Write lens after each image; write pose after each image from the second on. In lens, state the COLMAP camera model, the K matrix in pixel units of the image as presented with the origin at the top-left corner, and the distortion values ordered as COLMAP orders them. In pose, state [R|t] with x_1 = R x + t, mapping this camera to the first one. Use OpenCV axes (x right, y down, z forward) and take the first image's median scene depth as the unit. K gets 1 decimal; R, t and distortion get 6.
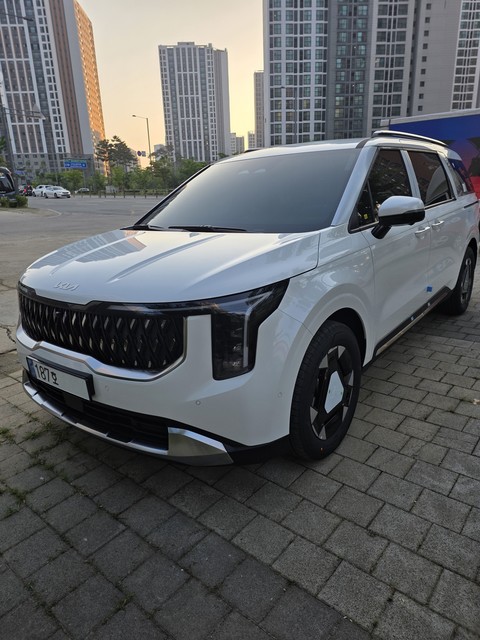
lens RADIAL K [[421.8, 0, 241.7], [0, 421.8, 314.4], [0, 0, 1]] dist [0.058421, -0.040915]
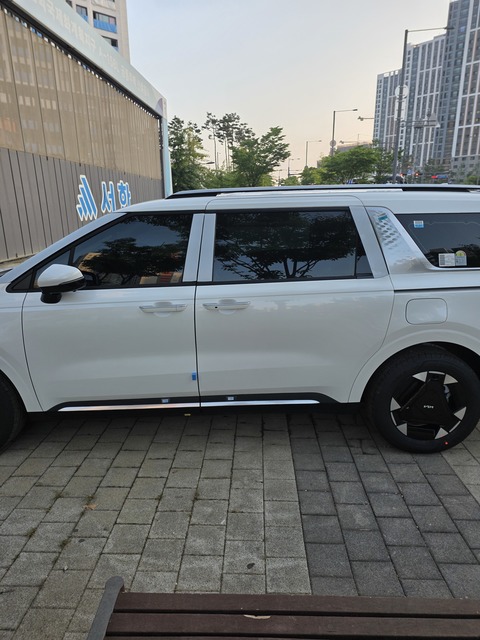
lens RADIAL K [[421.8, 0, 241.7], [0, 421.8, 314.4], [0, 0, 1]] dist [0.058421, -0.040915]
pose [[0.611769, 0.227067, -0.757746, 1.541348], [-0.229937, 0.967599, 0.104311, -0.403278], [0.756880, 0.110420, 0.644158, 0.726215]]
